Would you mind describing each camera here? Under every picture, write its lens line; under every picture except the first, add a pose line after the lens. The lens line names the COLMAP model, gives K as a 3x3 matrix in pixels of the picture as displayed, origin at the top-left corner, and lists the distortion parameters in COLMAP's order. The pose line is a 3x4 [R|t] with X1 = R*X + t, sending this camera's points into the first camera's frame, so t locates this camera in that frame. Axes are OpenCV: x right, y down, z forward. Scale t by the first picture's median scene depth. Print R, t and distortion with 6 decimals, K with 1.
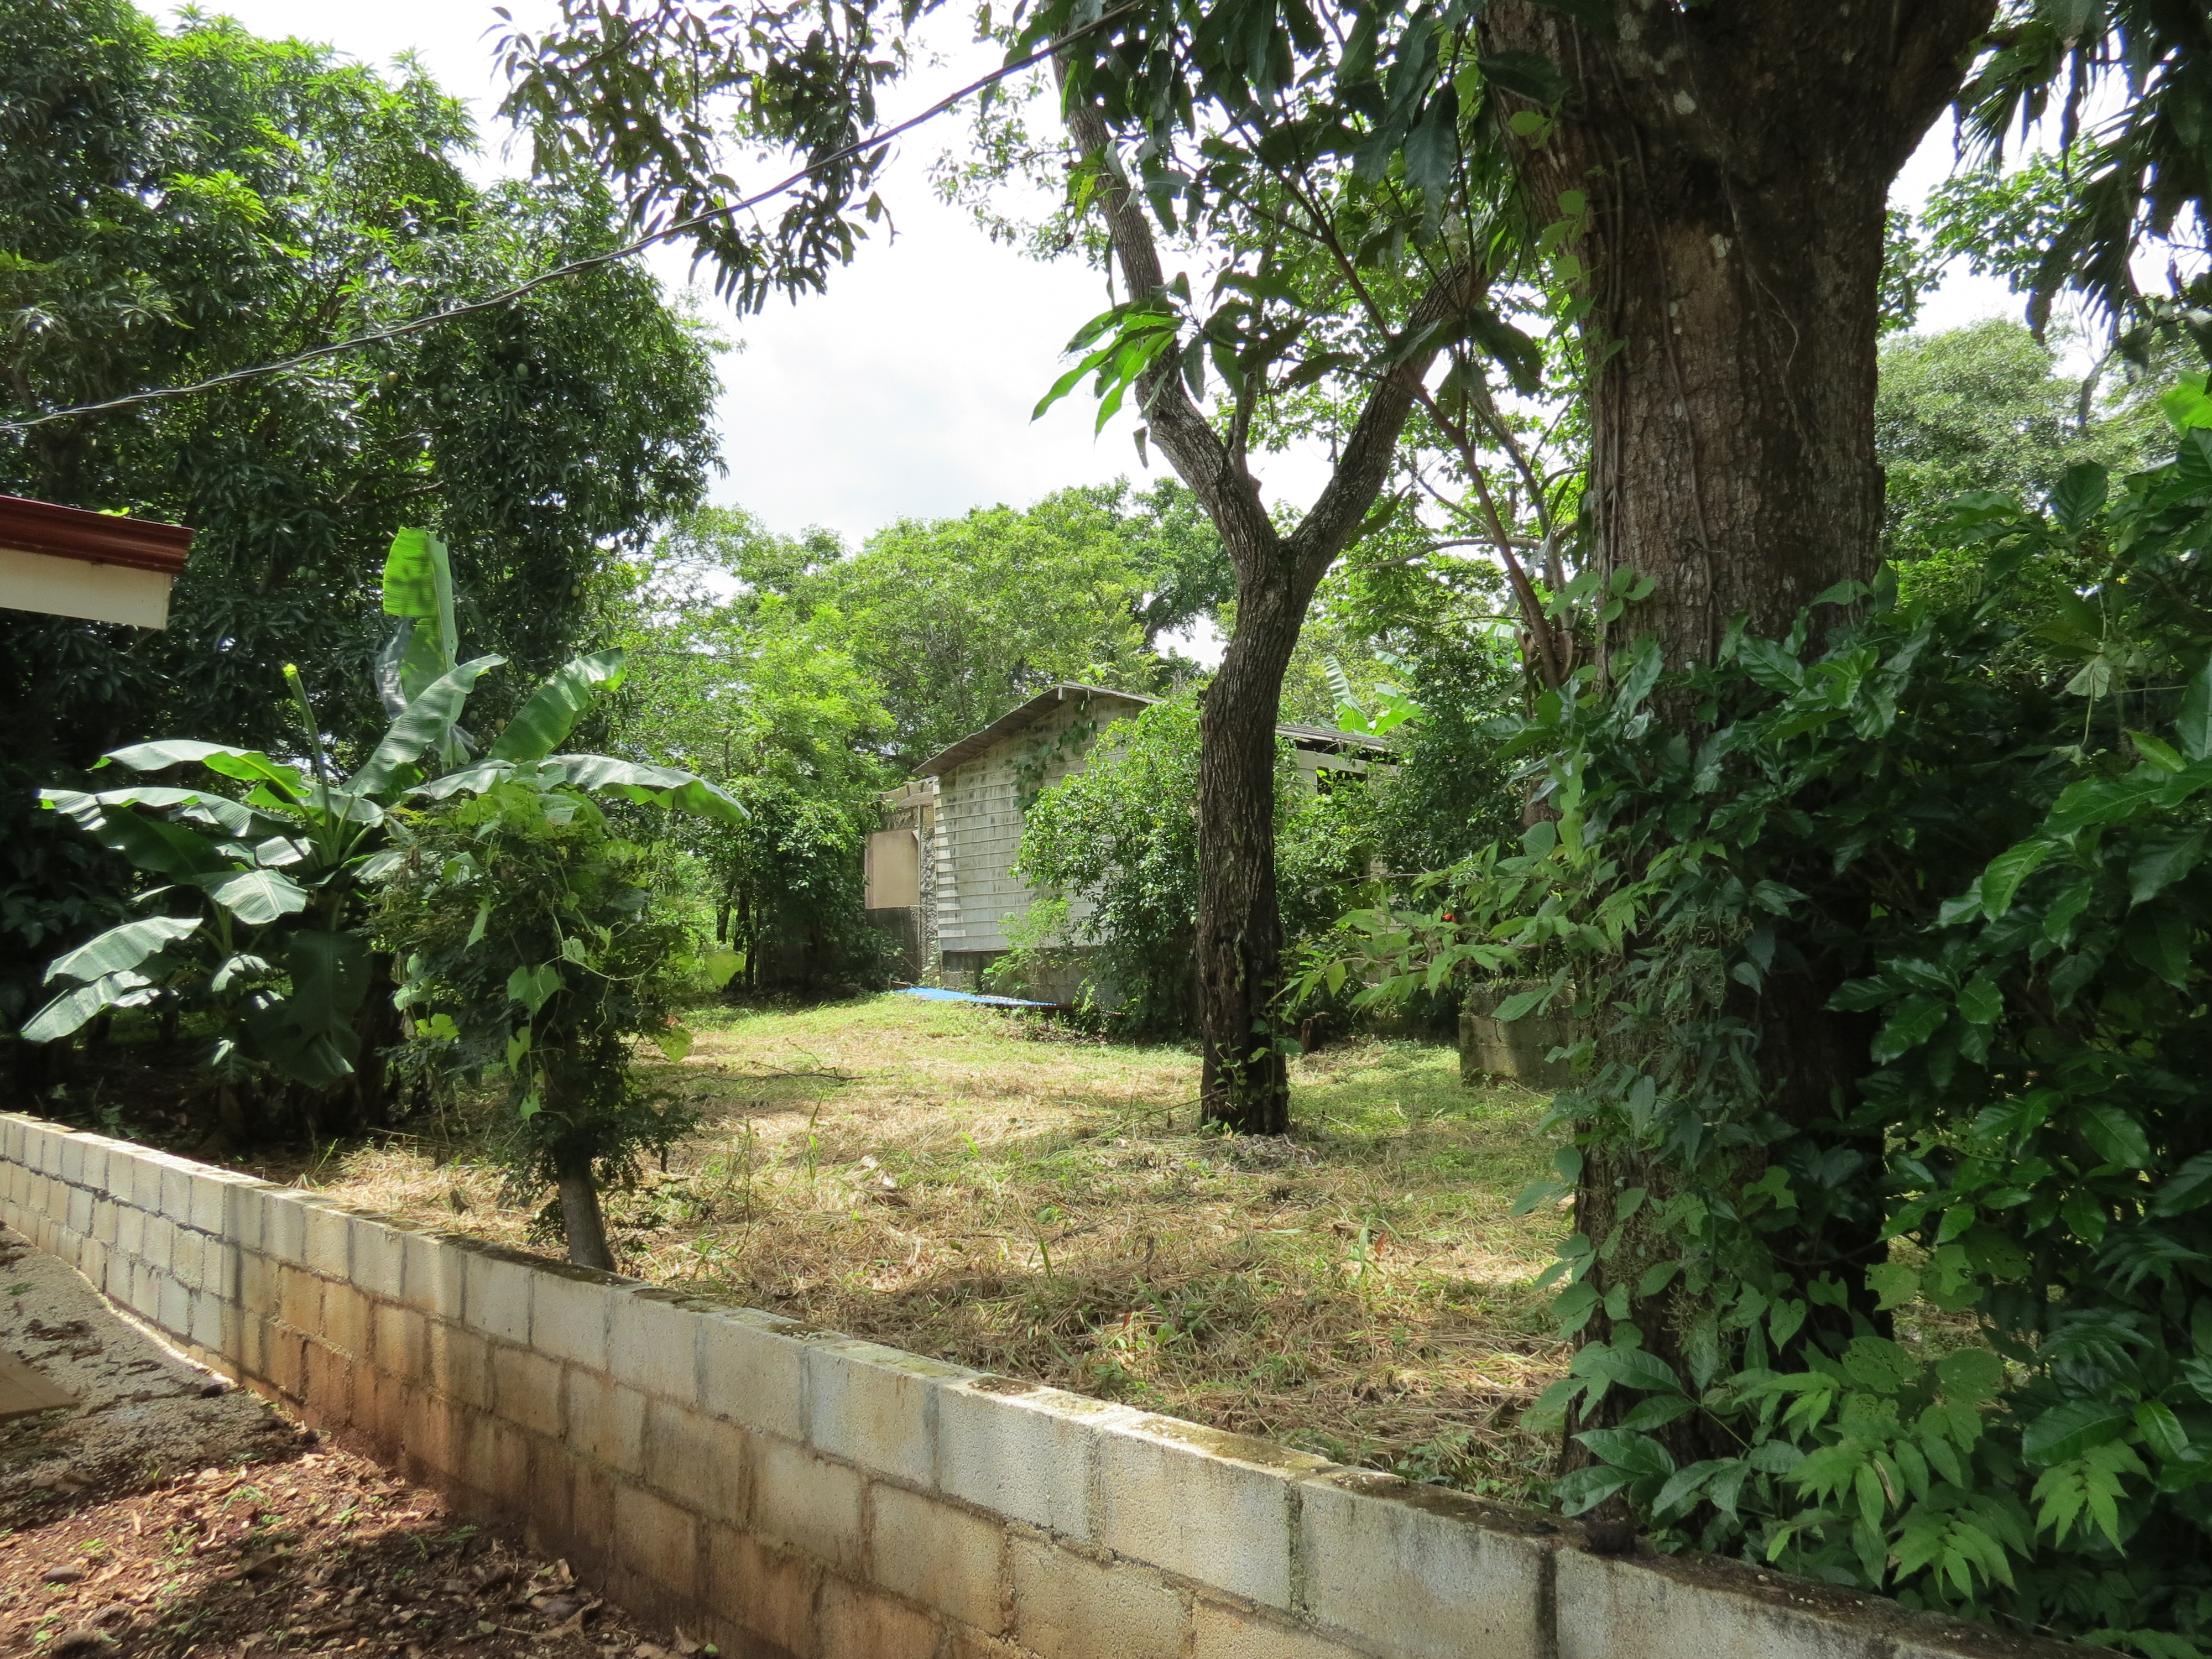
lens RADIAL K [[1578.3, 0, 1106.0], [0, 1578.3, 829.5], [0, 0, 1]] dist [-0.018951, 0.007854]
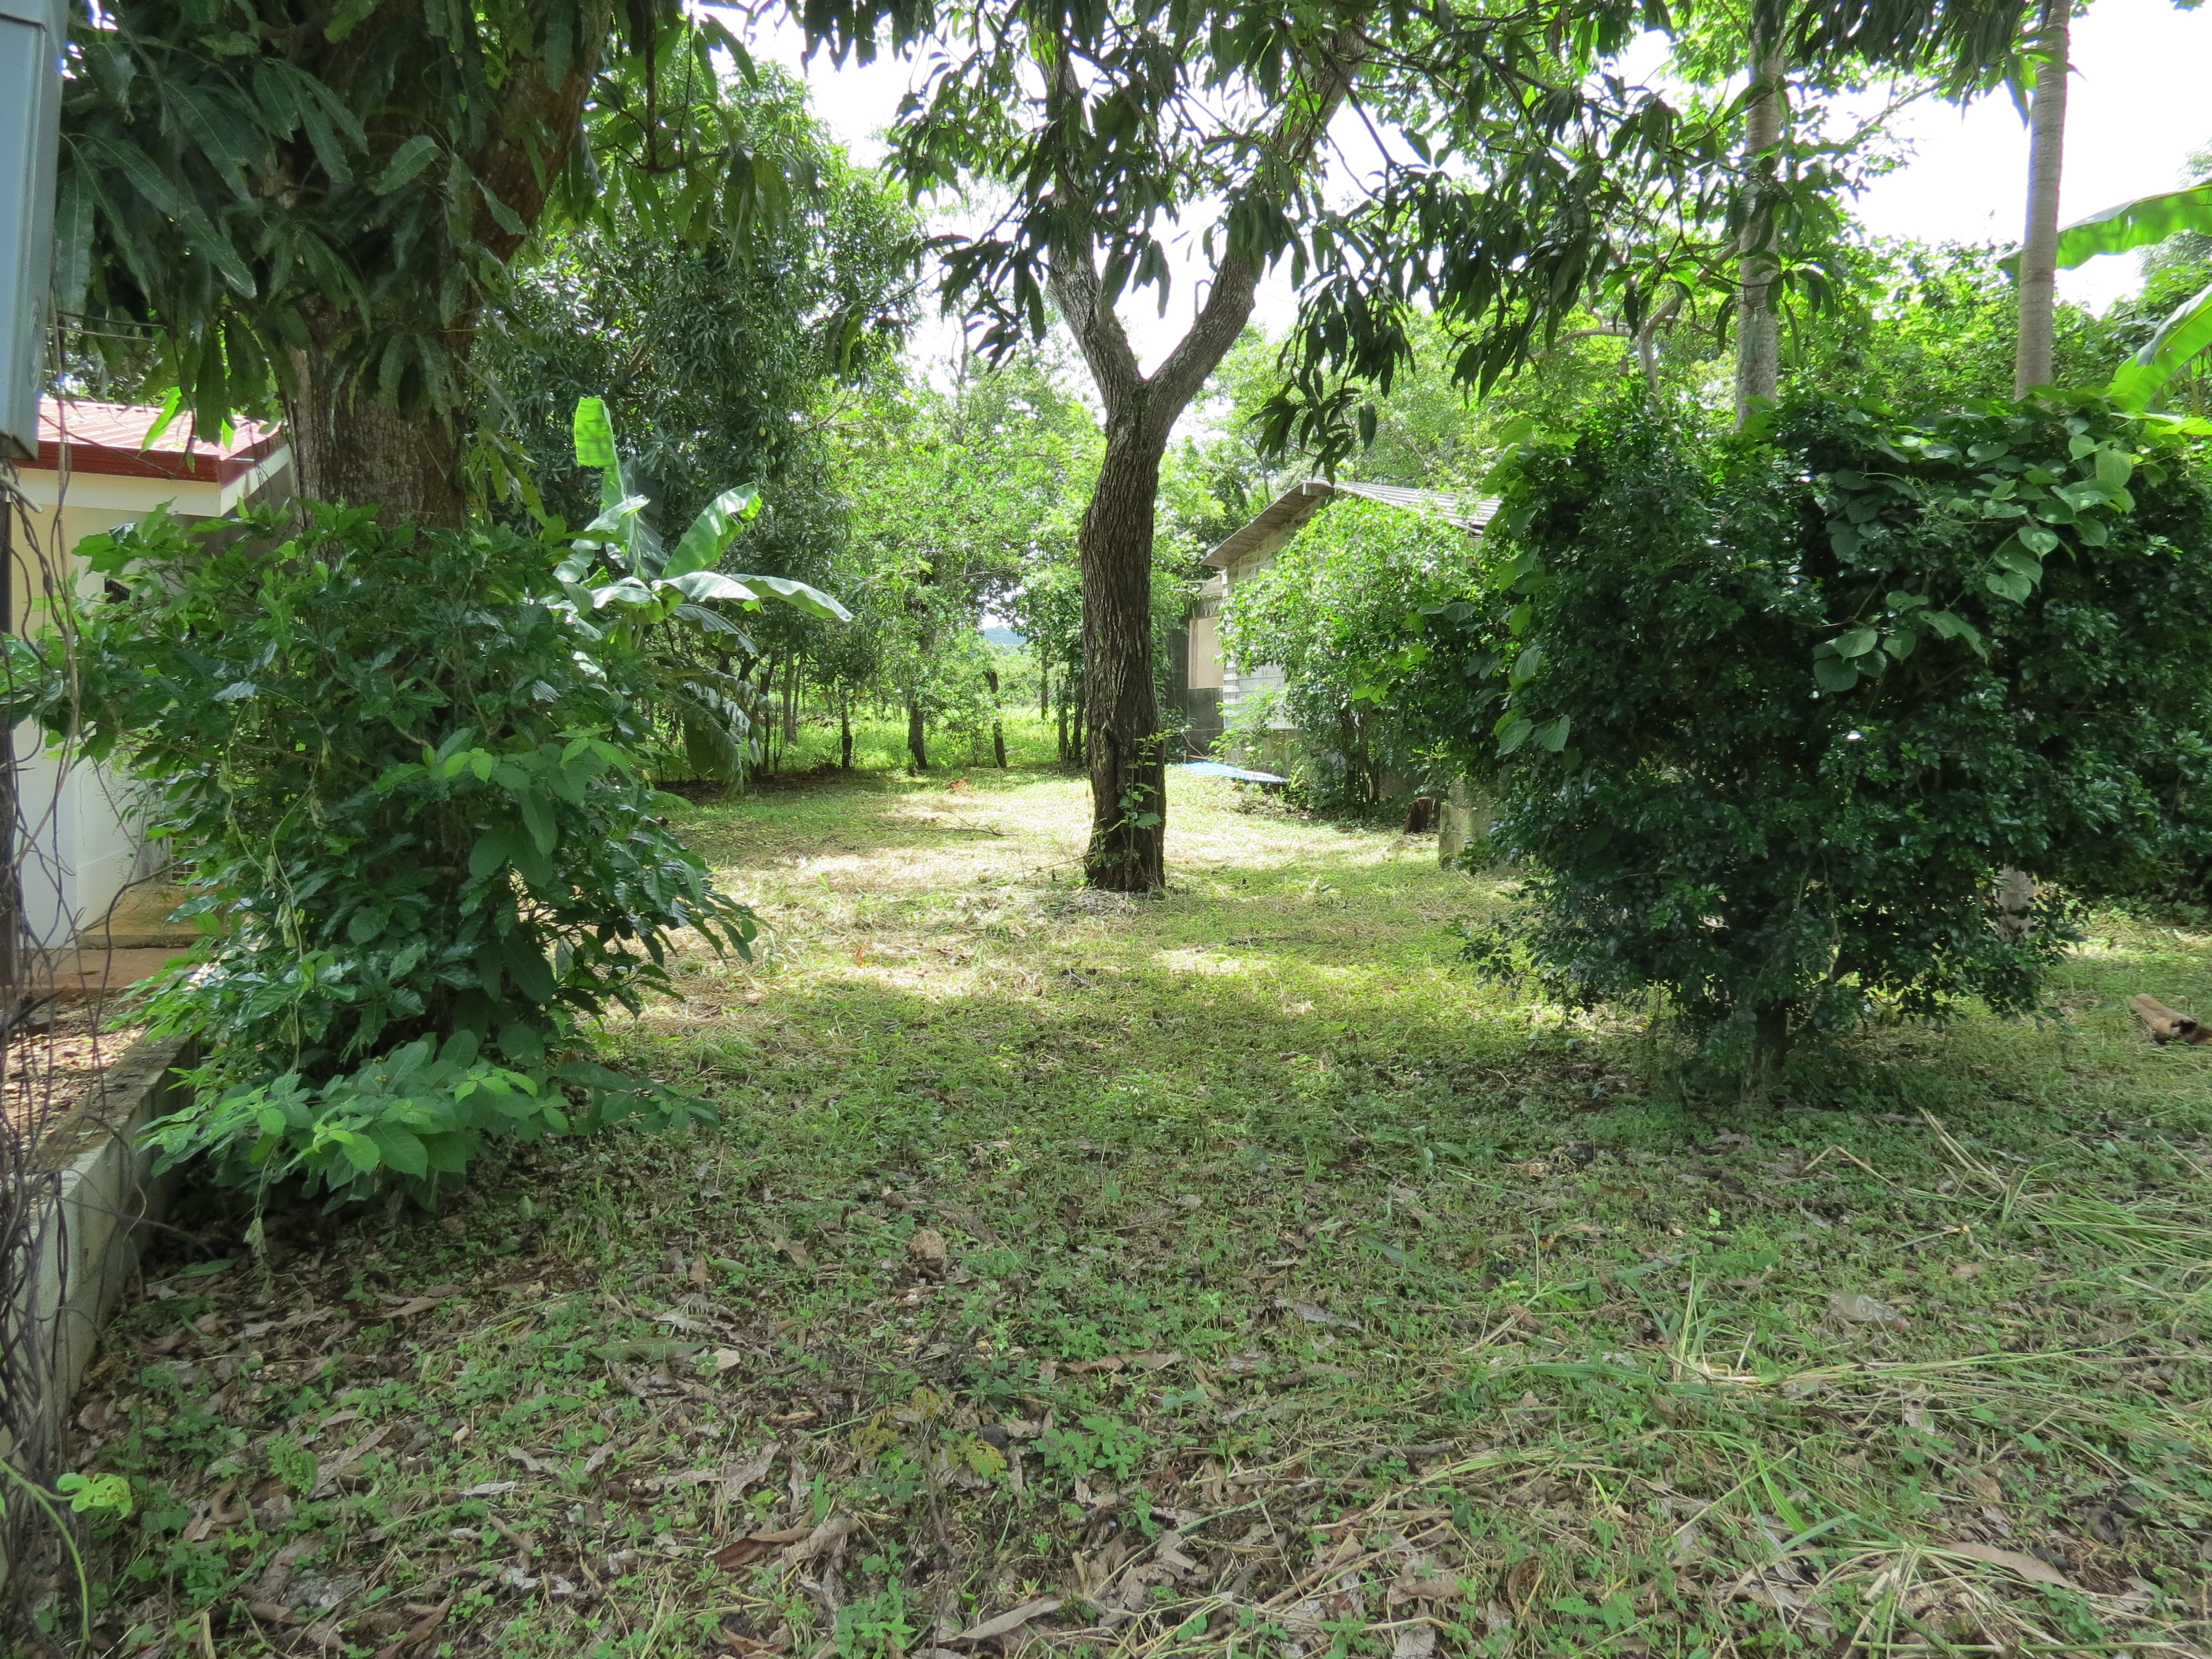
lens RADIAL K [[1573.7, 0, 1106.0], [0, 1573.7, 829.5], [0, 0, 1]] dist [-0.022108, 0.005093]
pose [[0.925627, 0.051740, -0.374882, 0.501655], [0.002790, 0.989650, 0.143477, -0.023972], [0.378426, -0.133852, 0.915903, -0.086449]]
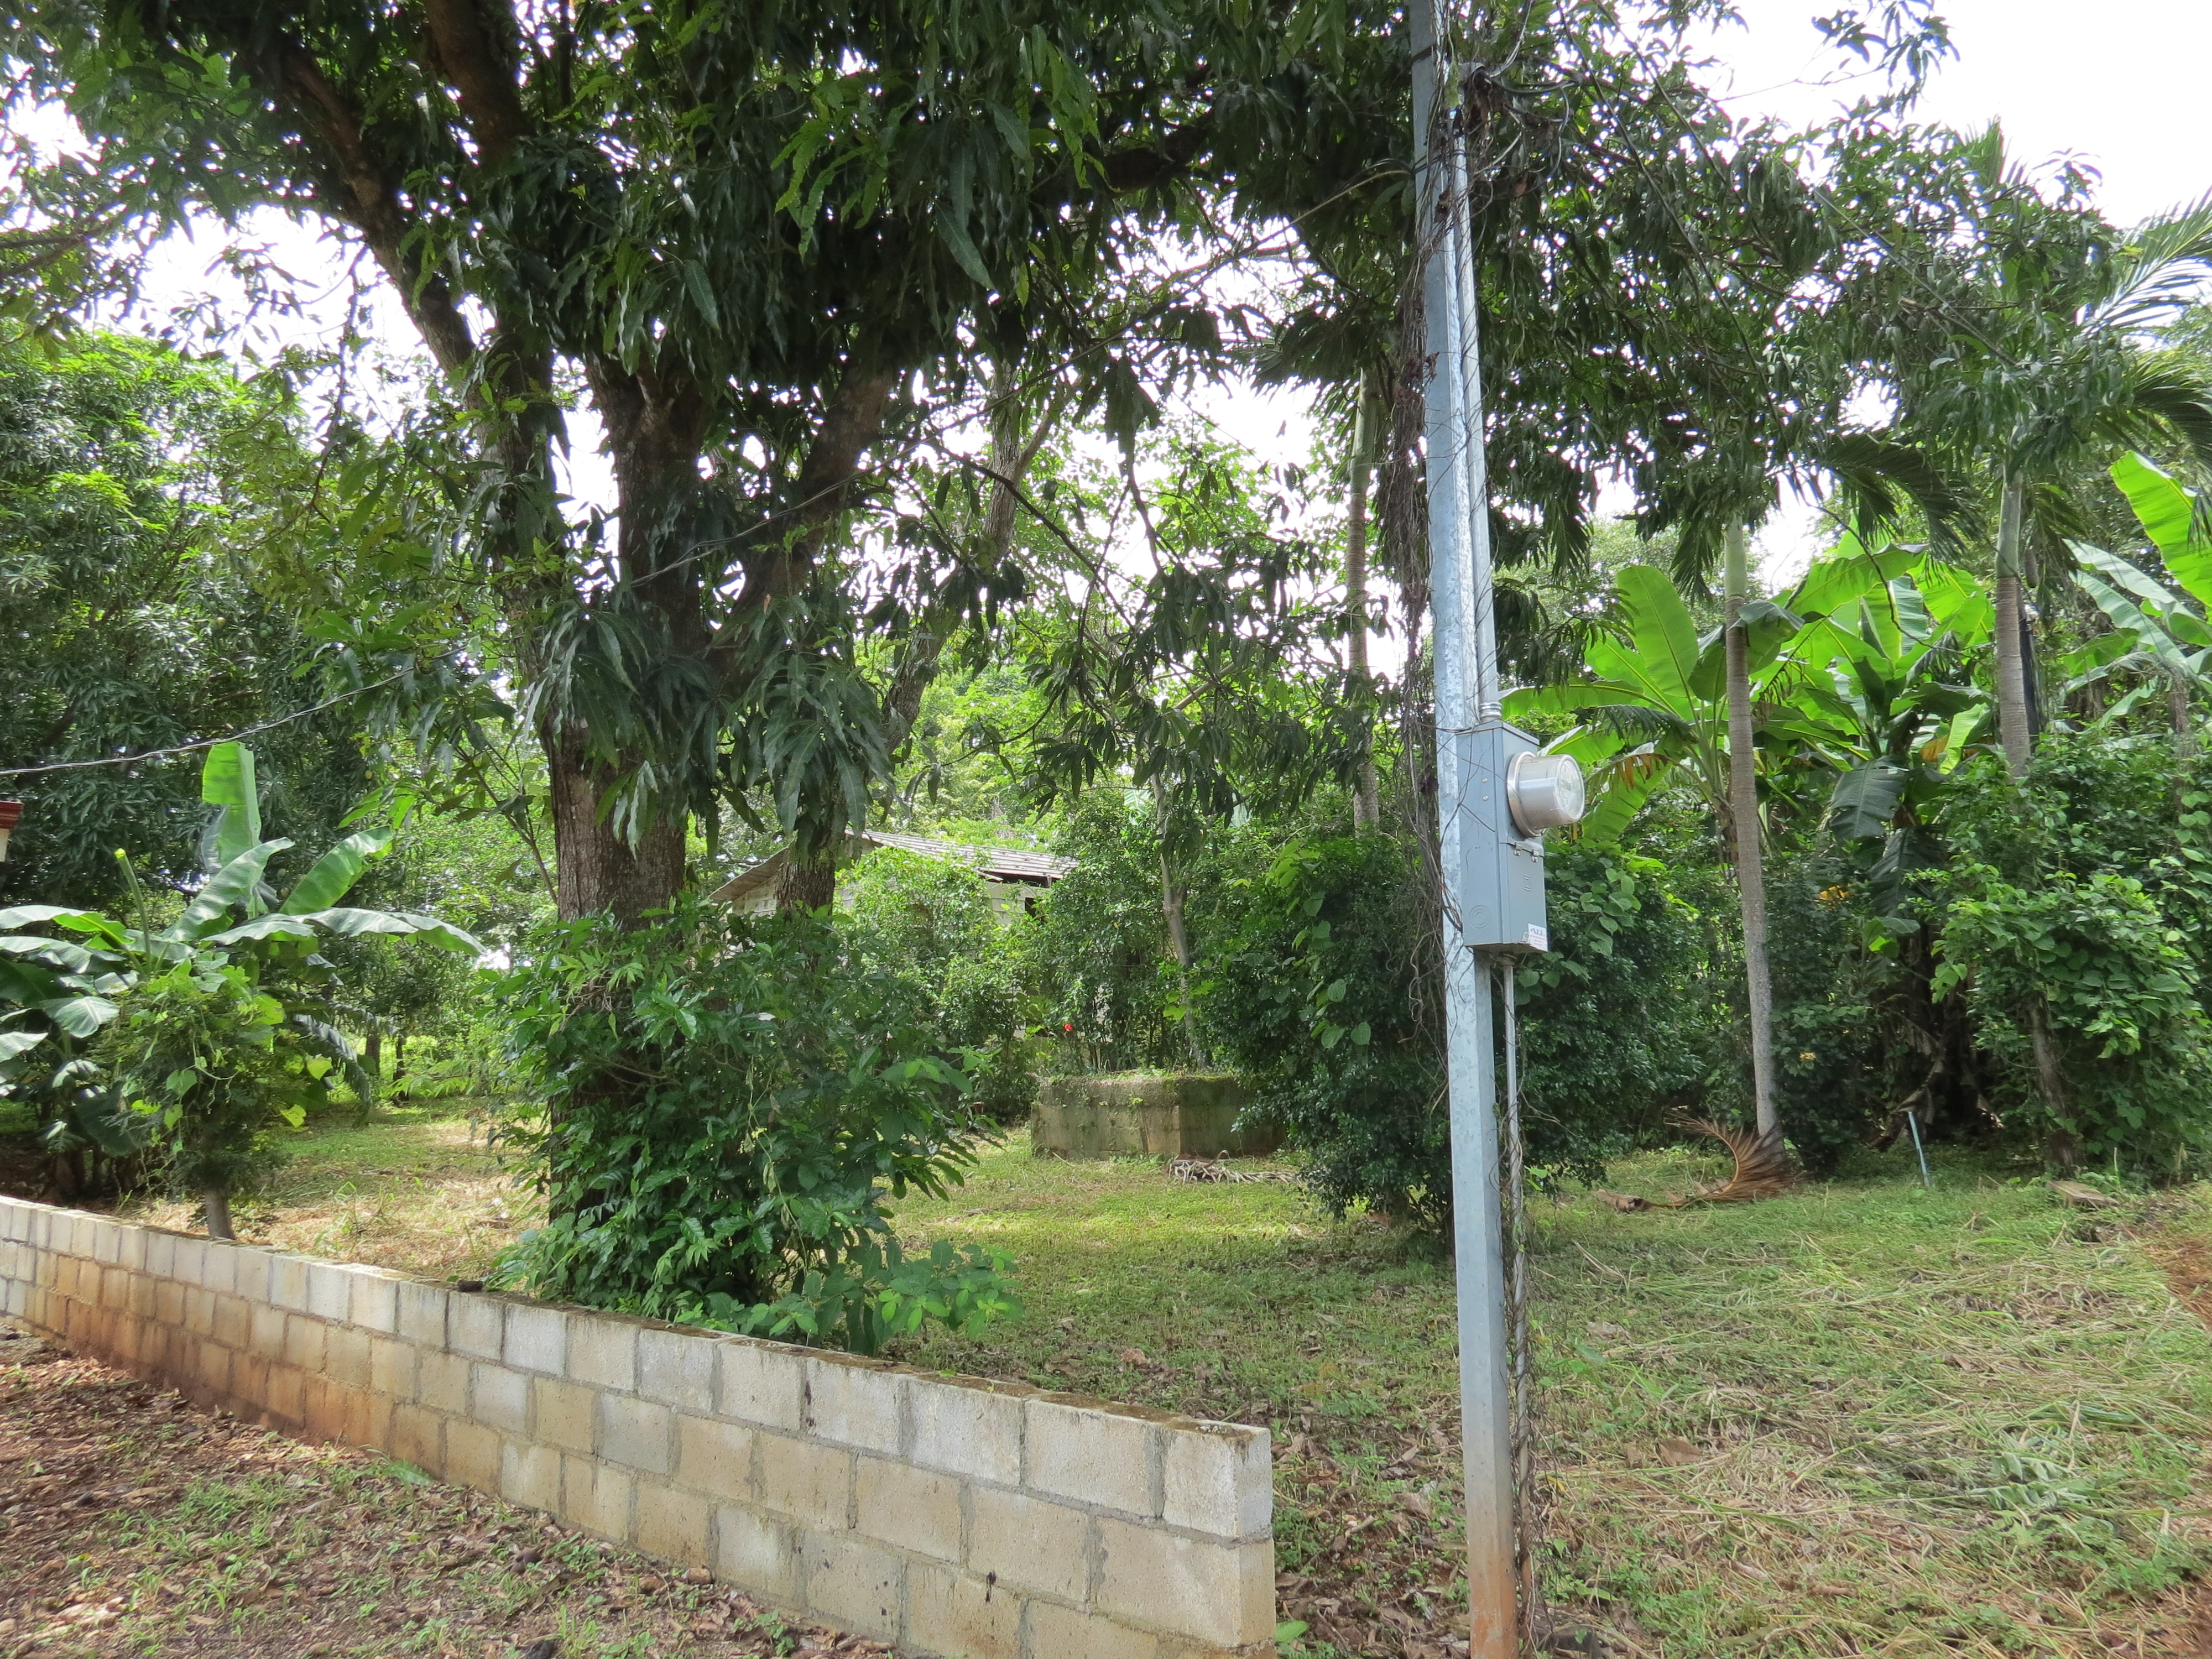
lens RADIAL K [[1584.1, 0, 1106.0], [0, 1584.1, 829.5], [0, 0, 1]] dist [-0.004288, 0.011332]
pose [[0.999614, 0.003197, 0.027611, 0.297085], [-0.001577, 0.998286, -0.058503, -0.039883], [-0.027750, 0.058437, 0.997905, -0.402015]]
